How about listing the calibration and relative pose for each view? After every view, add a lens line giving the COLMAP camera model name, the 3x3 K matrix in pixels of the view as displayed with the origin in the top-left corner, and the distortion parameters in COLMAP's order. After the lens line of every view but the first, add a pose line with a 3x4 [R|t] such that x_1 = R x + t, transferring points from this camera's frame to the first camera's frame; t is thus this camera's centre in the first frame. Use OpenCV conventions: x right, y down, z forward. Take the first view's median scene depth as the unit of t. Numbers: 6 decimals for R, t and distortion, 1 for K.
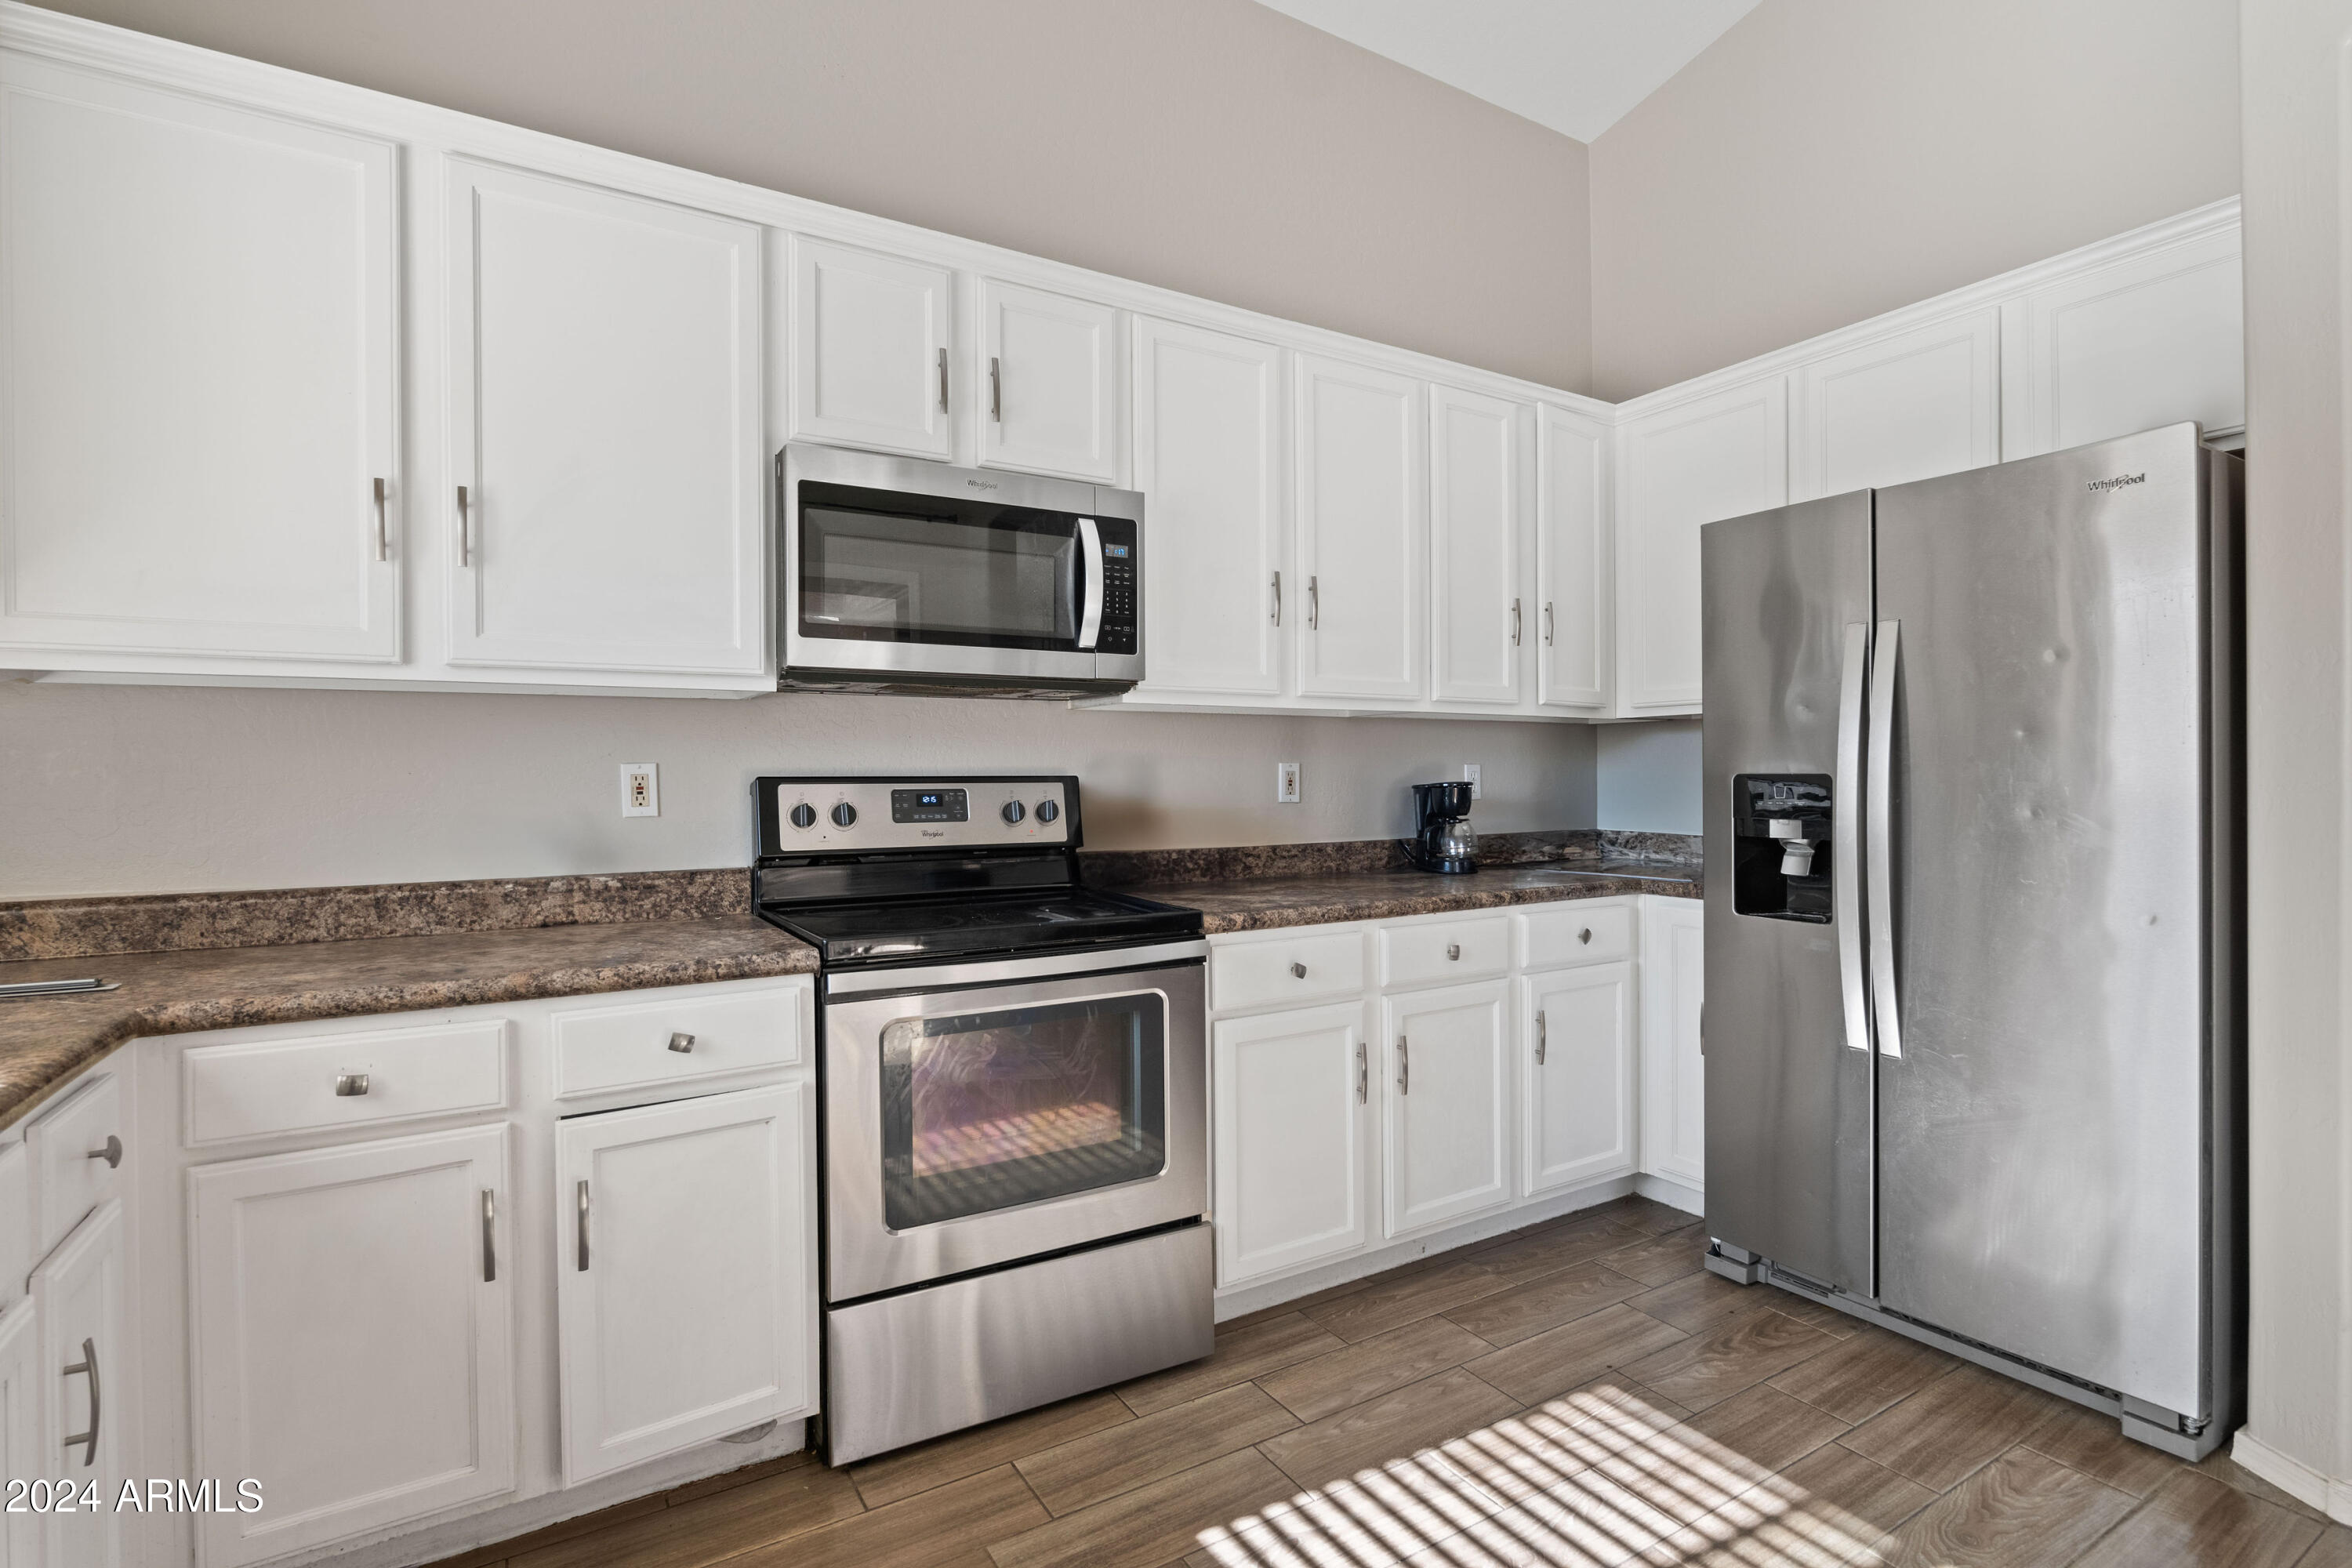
lens RADIAL K [[1105.3, 0, 1164.1], [0, 1105.3, 773.4], [0, 0, 1]] dist [-0.010953, 0.000282]
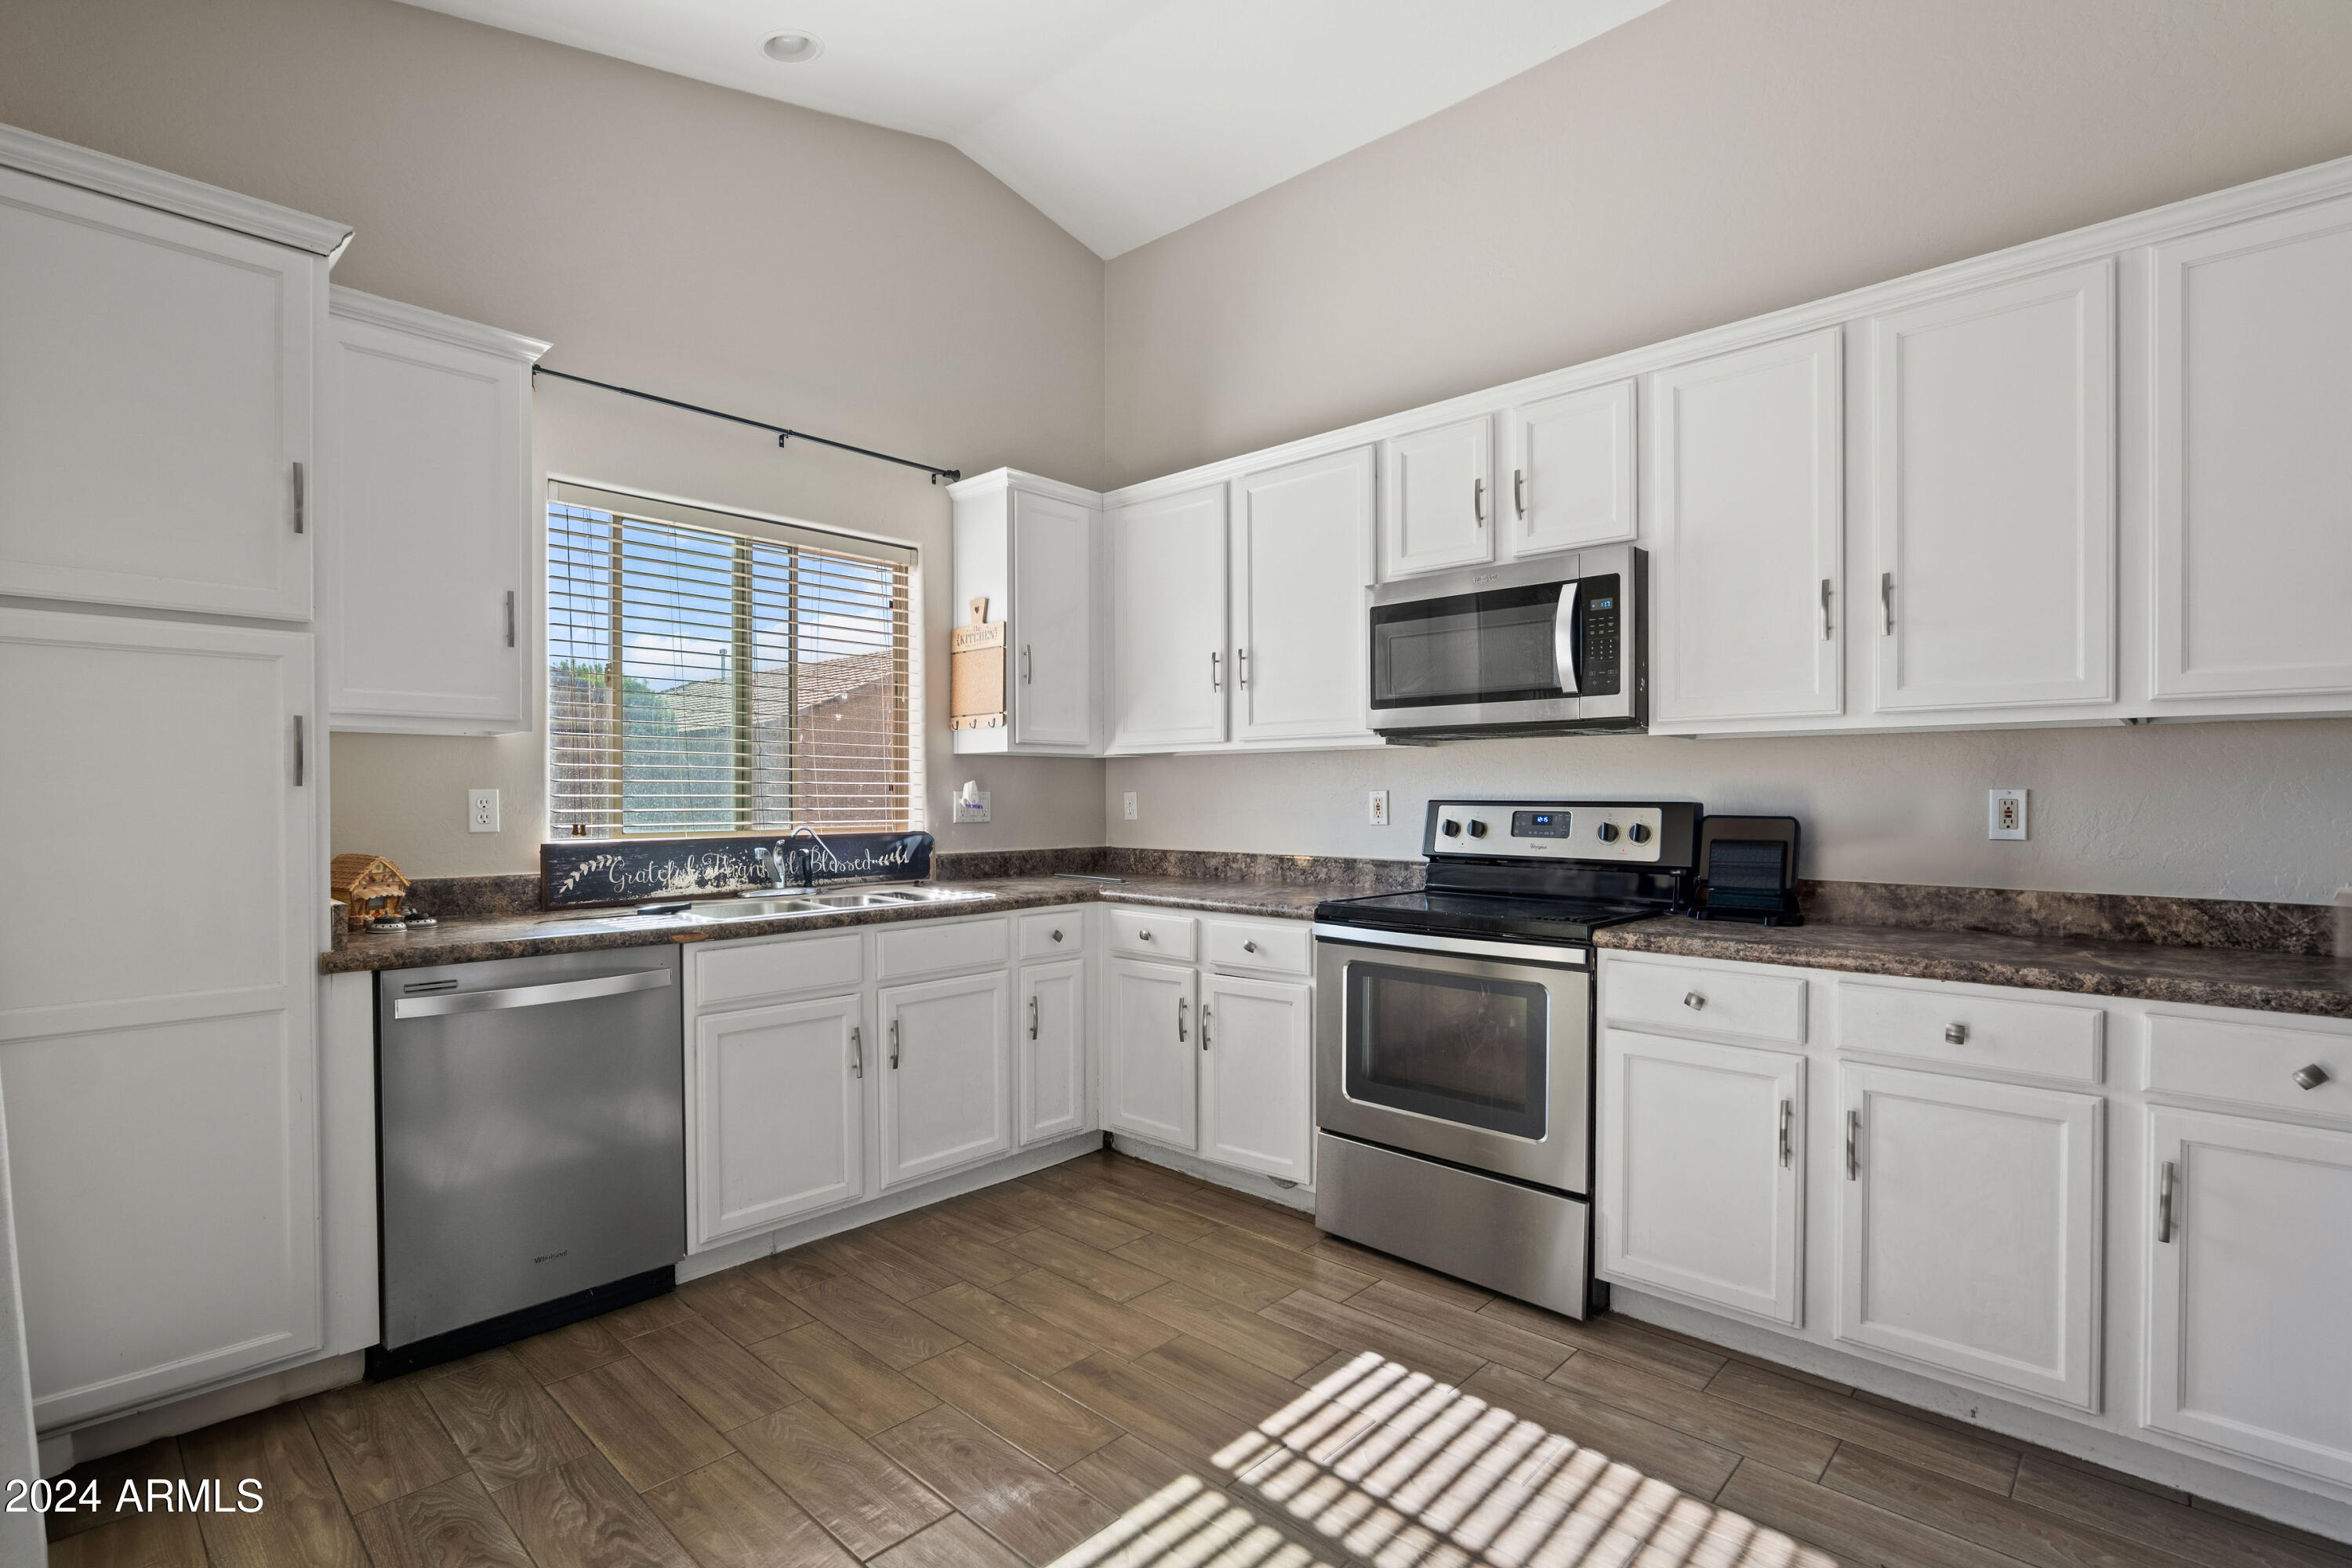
lens RADIAL K [[1094.2, 0, 1189.7], [0, 1094.2, 803.2], [0, 0, 1]] dist [-0.021439, 0.000414]
pose [[0.279979, 0.012844, -0.959920, 0.951211], [-0.001248, 0.999915, 0.013016, -0.011348], [0.960005, -0.002447, 0.279972, 0.300674]]
